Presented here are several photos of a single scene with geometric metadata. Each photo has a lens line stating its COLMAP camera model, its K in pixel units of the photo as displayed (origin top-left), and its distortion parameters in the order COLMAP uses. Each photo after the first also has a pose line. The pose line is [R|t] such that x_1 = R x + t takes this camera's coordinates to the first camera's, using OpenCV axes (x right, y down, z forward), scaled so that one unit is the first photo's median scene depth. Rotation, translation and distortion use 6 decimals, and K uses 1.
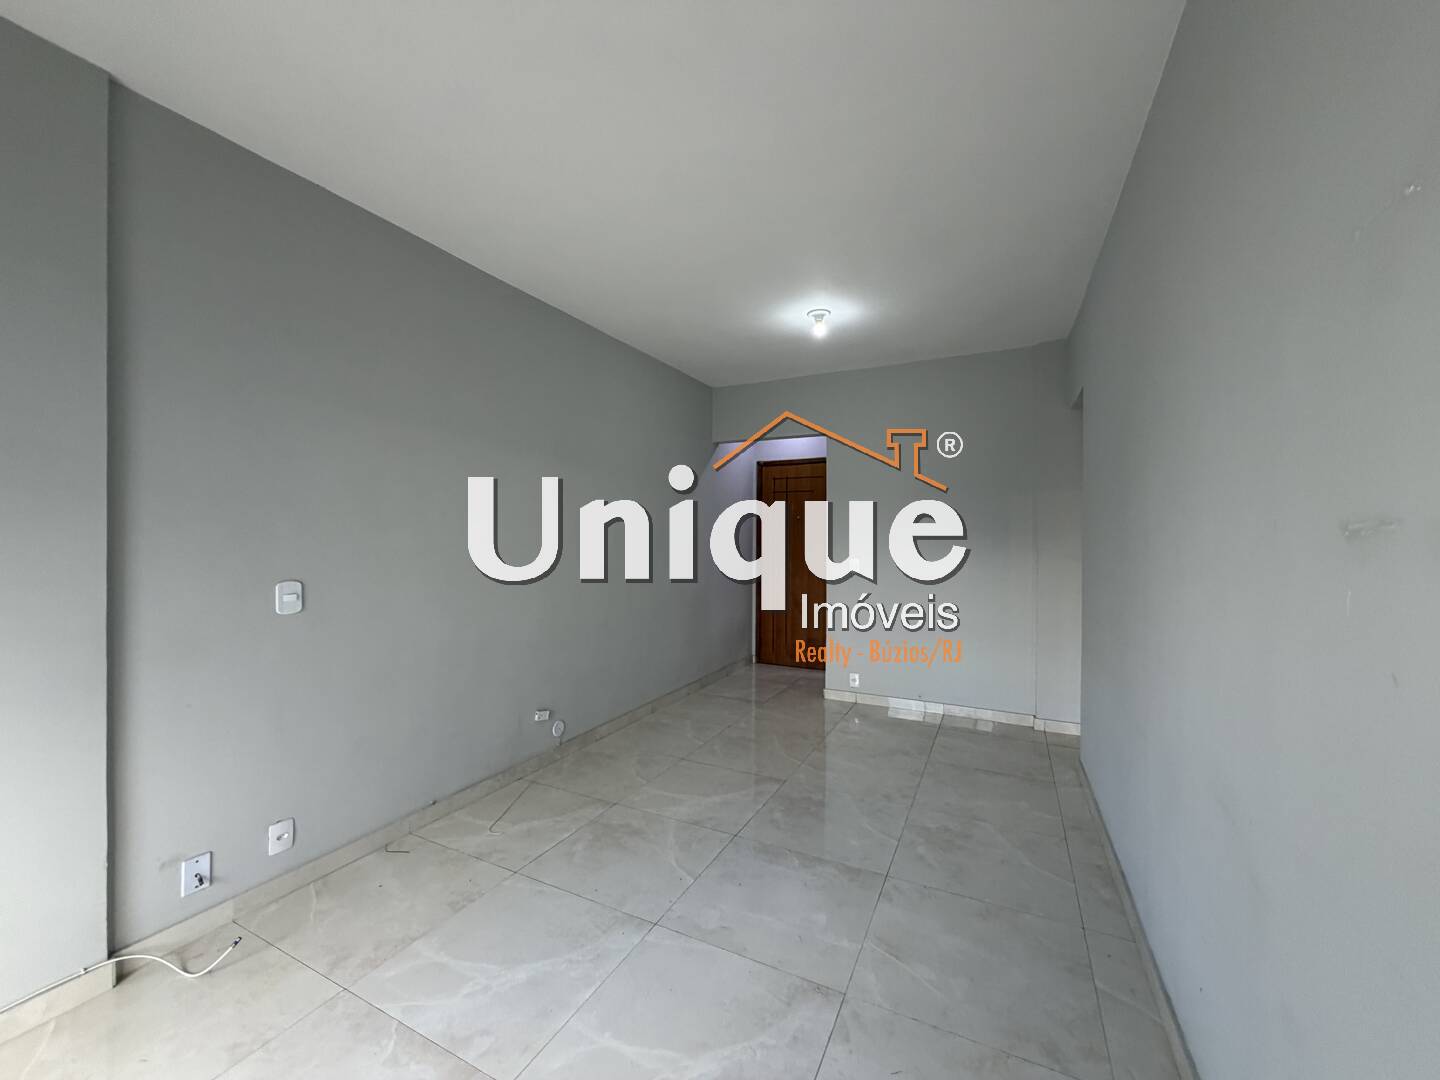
lens RADIAL K [[570.9, 0, 720.0], [0, 570.9, 540.0], [0, 0, 1]] dist [-0.000058, -0.000094]
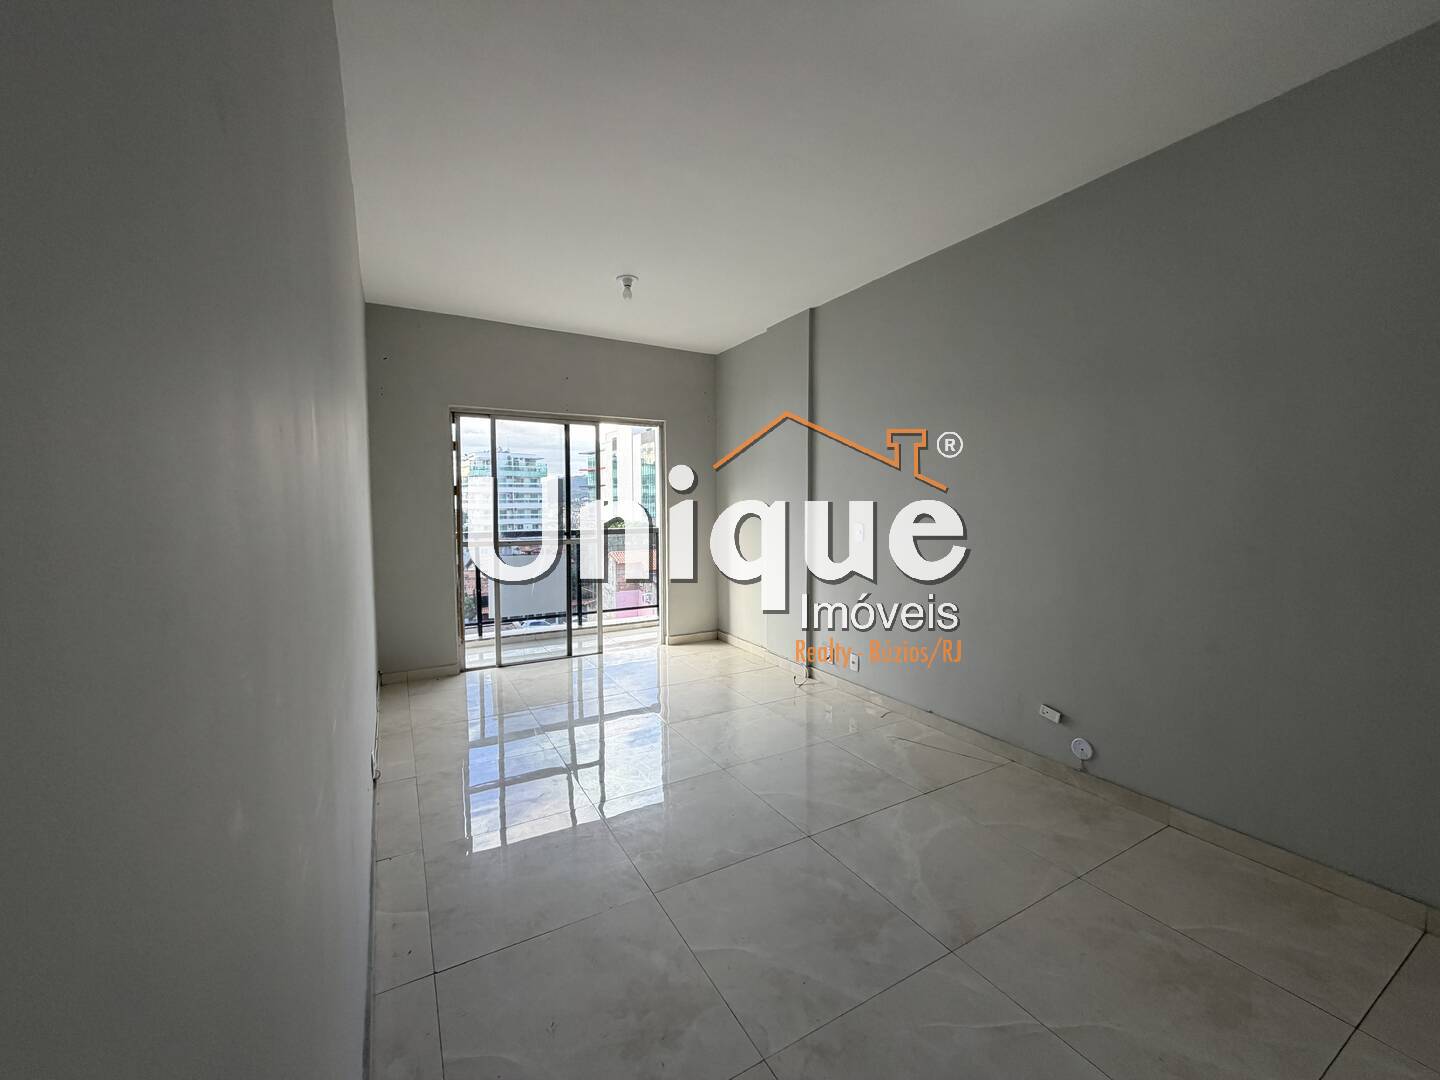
lens RADIAL K [[570.9, 0, 720.0], [0, 570.9, 540.0], [0, 0, 1]] dist [-0.000058, -0.000094]
pose [[-0.551067, 0.050350, -0.832941, 0.791069], [-0.003501, 0.998030, 0.062646, 0.008727], [0.834454, 0.037438, -0.549805, 1.317938]]
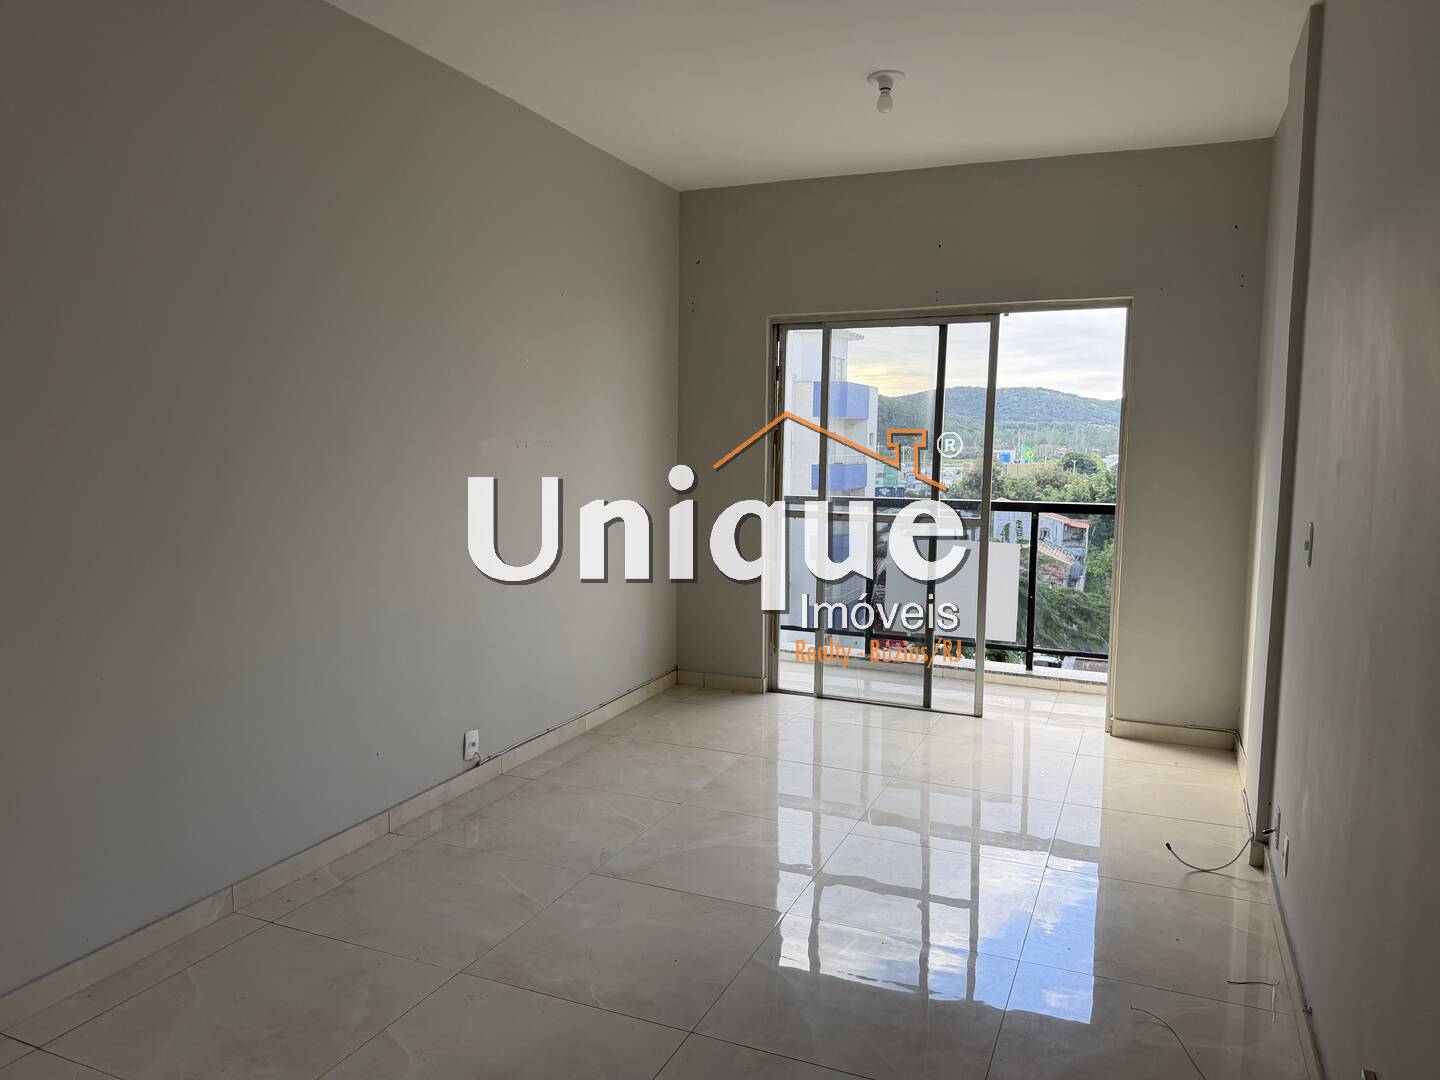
lens RADIAL K [[996.2, 0, 720.0], [0, 996.2, 540.0], [0, 0, 1]] dist [0.189653, -0.322982]
pose [[-0.998417, -0.010000, -0.055346, 0.055468], [-0.015613, 0.994670, 0.101925, -0.025020], [0.054032, 0.102628, -0.993251, 1.828659]]
